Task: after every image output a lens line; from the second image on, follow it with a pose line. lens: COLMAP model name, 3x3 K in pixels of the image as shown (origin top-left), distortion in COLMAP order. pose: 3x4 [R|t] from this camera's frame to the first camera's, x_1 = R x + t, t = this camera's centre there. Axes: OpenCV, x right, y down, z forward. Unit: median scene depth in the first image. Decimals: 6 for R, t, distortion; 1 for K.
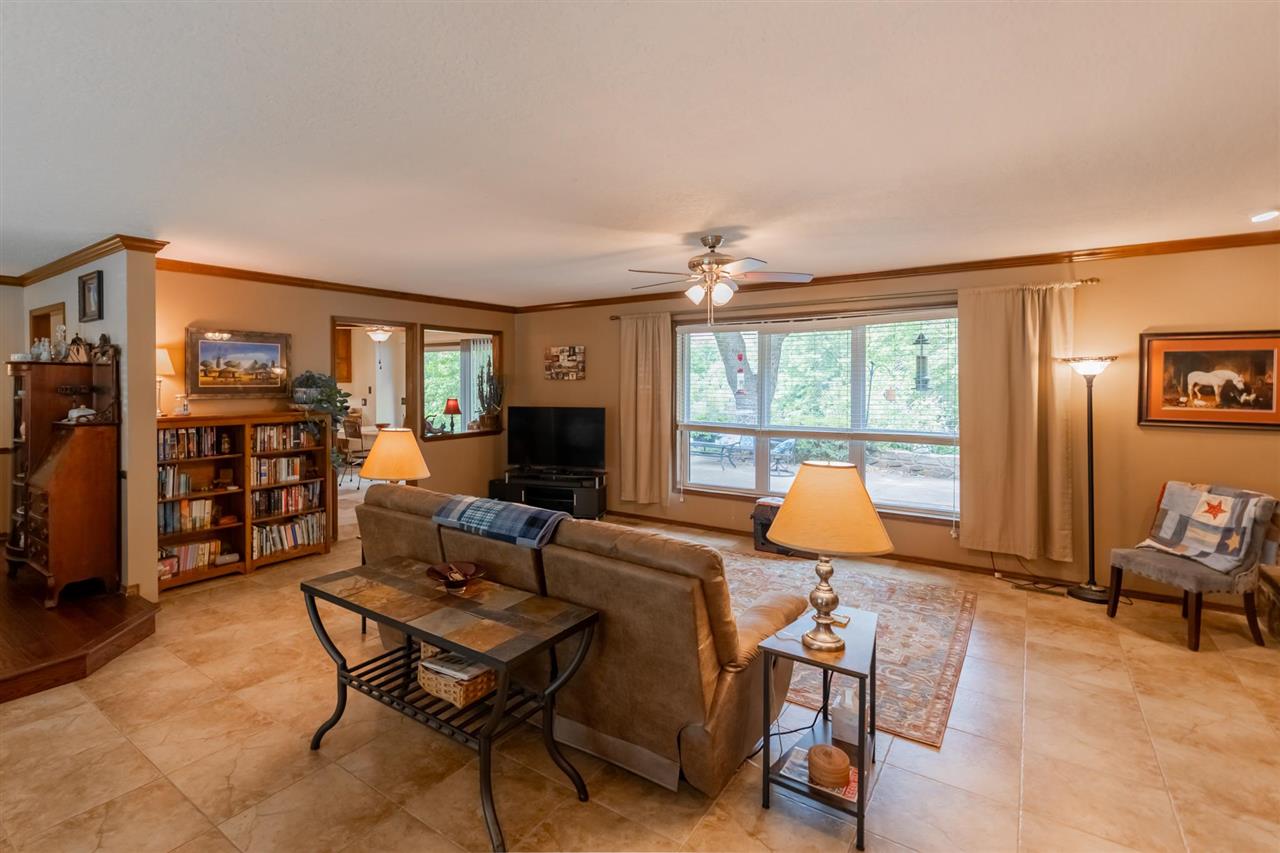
lens RADIAL K [[587.8, 0, 557.5], [0, 587.8, 385.4], [0, 0, 1]] dist [0.001133, -0.000035]
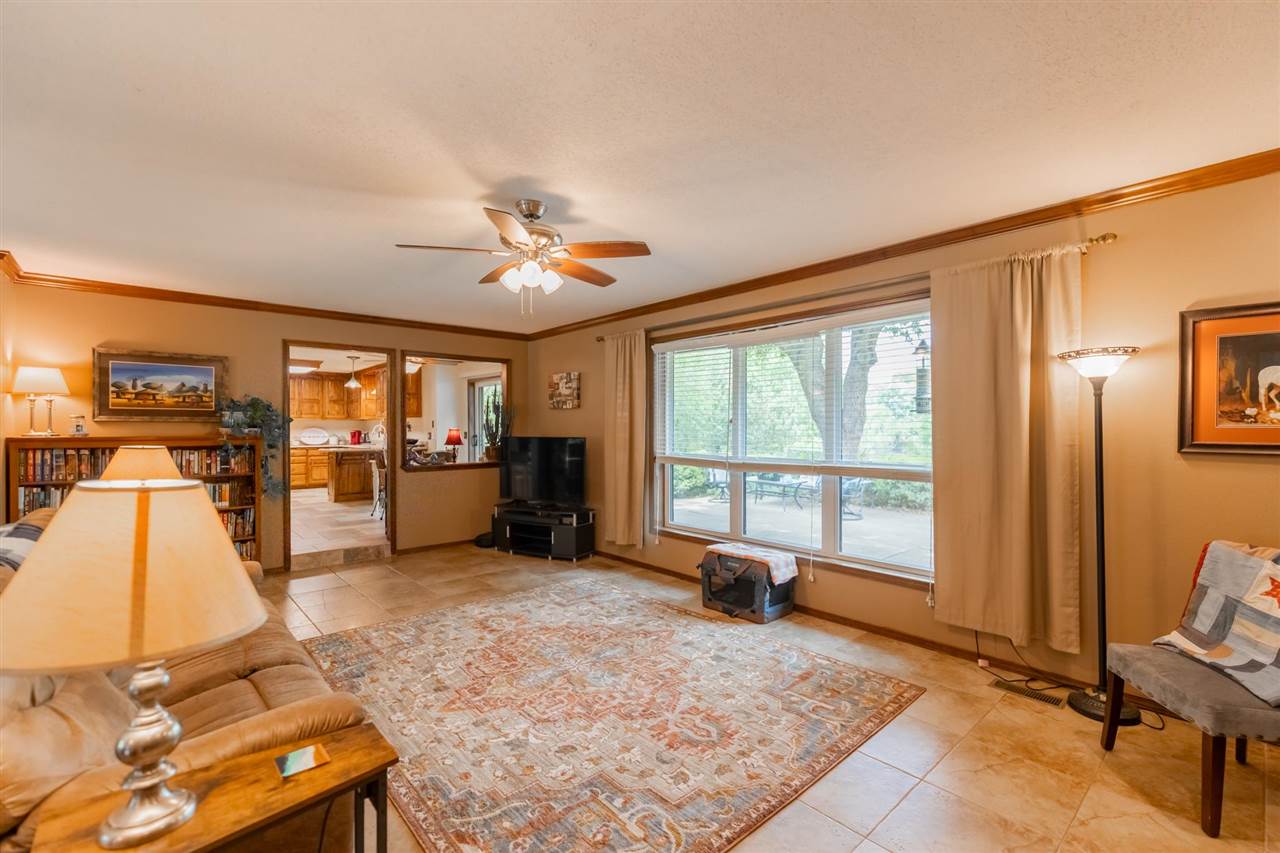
lens RADIAL K [[543.9, 0, 640.0], [0, 543.9, 426.5], [0, 0, 1]] dist [-0.000137, 0.000122]
pose [[0.985430, 0.001273, -0.170075, 0.446735], [-0.002614, 0.999967, -0.007663, 0.039794], [0.170060, 0.007996, 0.985401, 0.271452]]
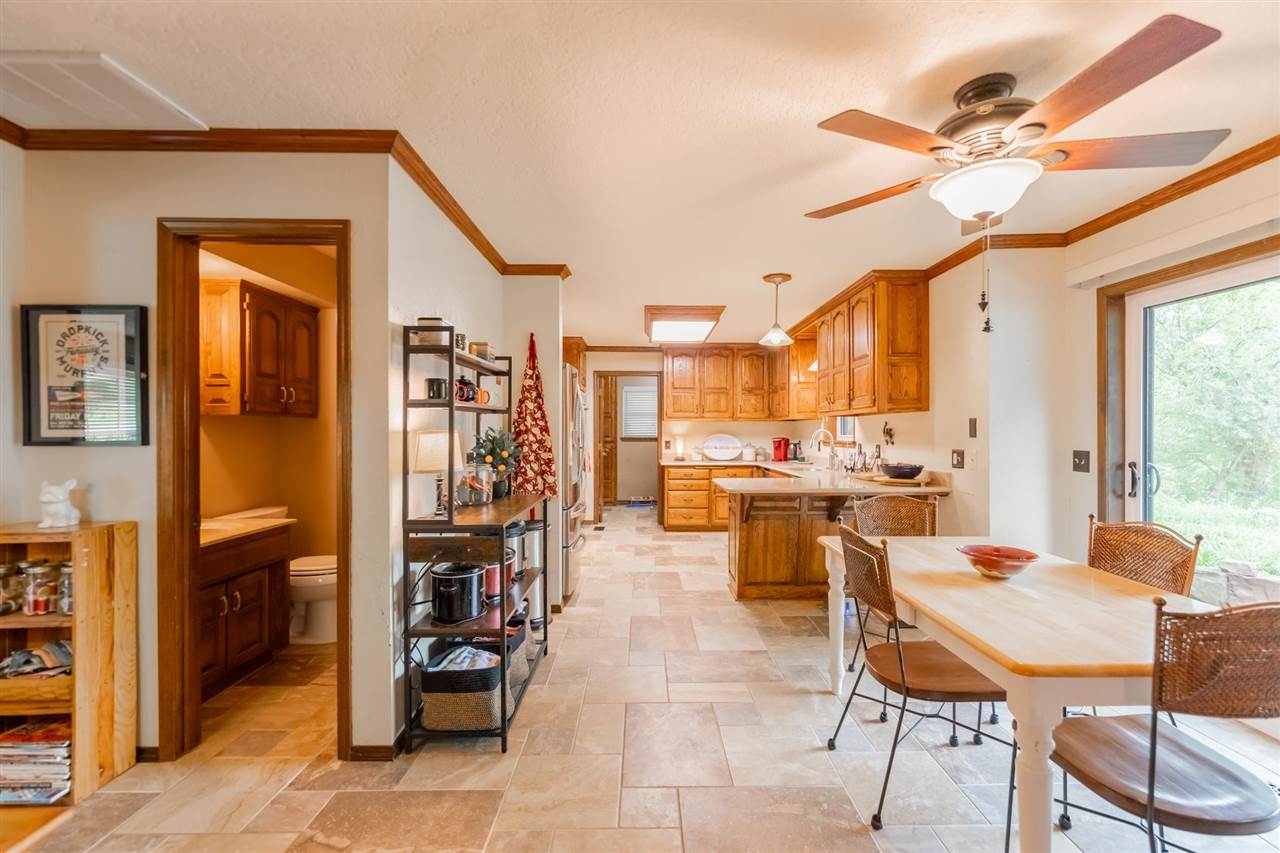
lens RADIAL K [[573.6, 0, 646.2], [0, 573.6, 432.4], [0, 0, 1]] dist [-0.000917, -0.000062]
pose [[0.634036, 0.006004, -0.773280, -0.374974], [-0.009834, 0.999952, -0.000299, 0.029177], [0.773241, 0.007794, 0.634065, 1.347499]]
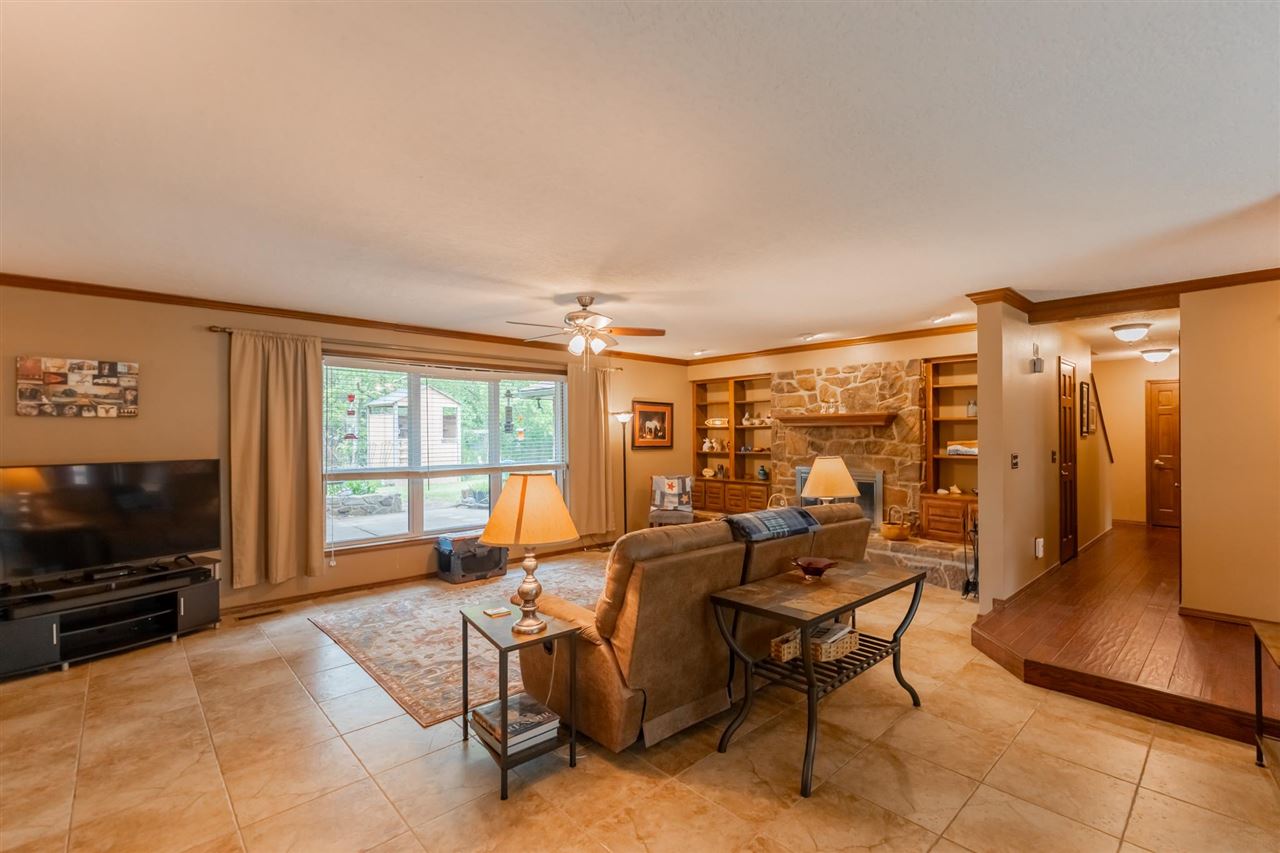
lens RADIAL K [[573.6, 0, 646.2], [0, 573.6, 432.4], [0, 0, 1]] dist [-0.000917, -0.000062]
pose [[0.165914, 0.006037, 0.986122, -0.719740], [0.011579, 0.999900, -0.008069, 0.026028], [-0.986072, 0.012757, 0.165828, 0.582748]]
